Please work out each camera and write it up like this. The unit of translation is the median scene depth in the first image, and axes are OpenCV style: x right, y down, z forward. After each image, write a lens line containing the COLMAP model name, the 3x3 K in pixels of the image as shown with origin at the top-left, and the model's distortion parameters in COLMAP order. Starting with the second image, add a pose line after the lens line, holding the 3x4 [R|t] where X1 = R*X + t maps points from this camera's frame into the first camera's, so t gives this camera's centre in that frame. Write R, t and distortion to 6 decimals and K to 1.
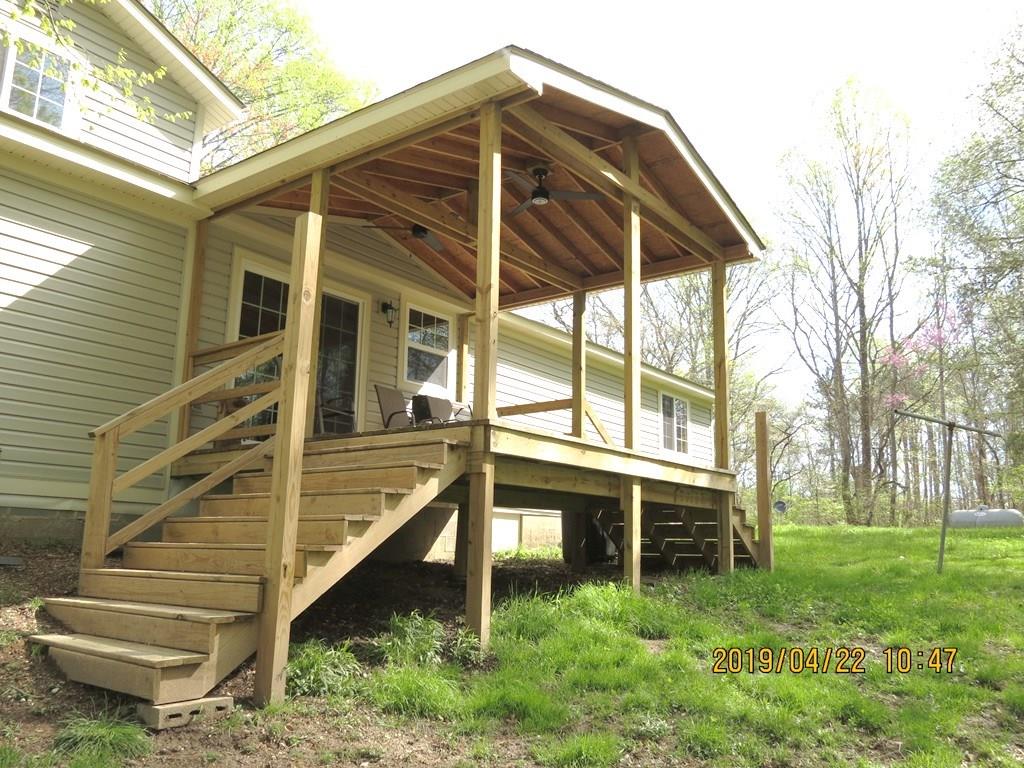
lens RADIAL K [[867.0, 0, 513.0], [0, 867.0, 382.8], [0, 0, 1]] dist [-0.016217, -0.004895]
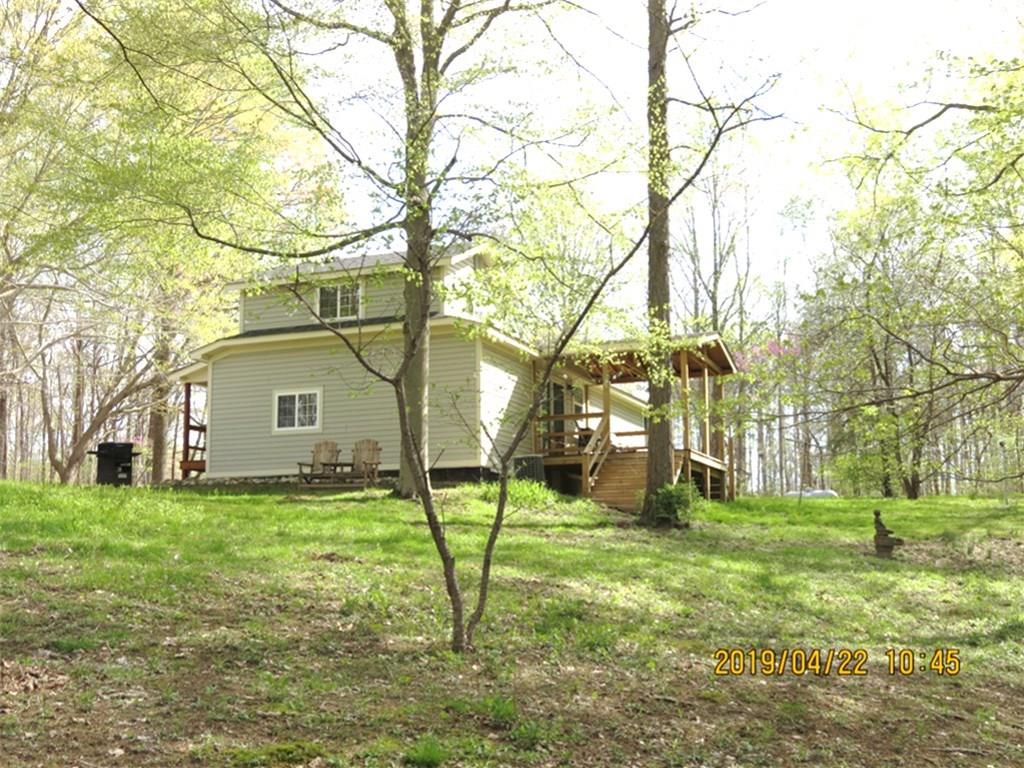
lens RADIAL K [[1207.8, 0, 511.6], [0, 1207.8, 384.0], [0, 0, 1]] dist [0.014394, 0.000000]
pose [[0.965639, 0.017385, 0.259304, -0.977202], [-0.028436, 0.998837, 0.038929, -0.191093], [-0.258325, -0.044965, 0.965011, -1.704471]]
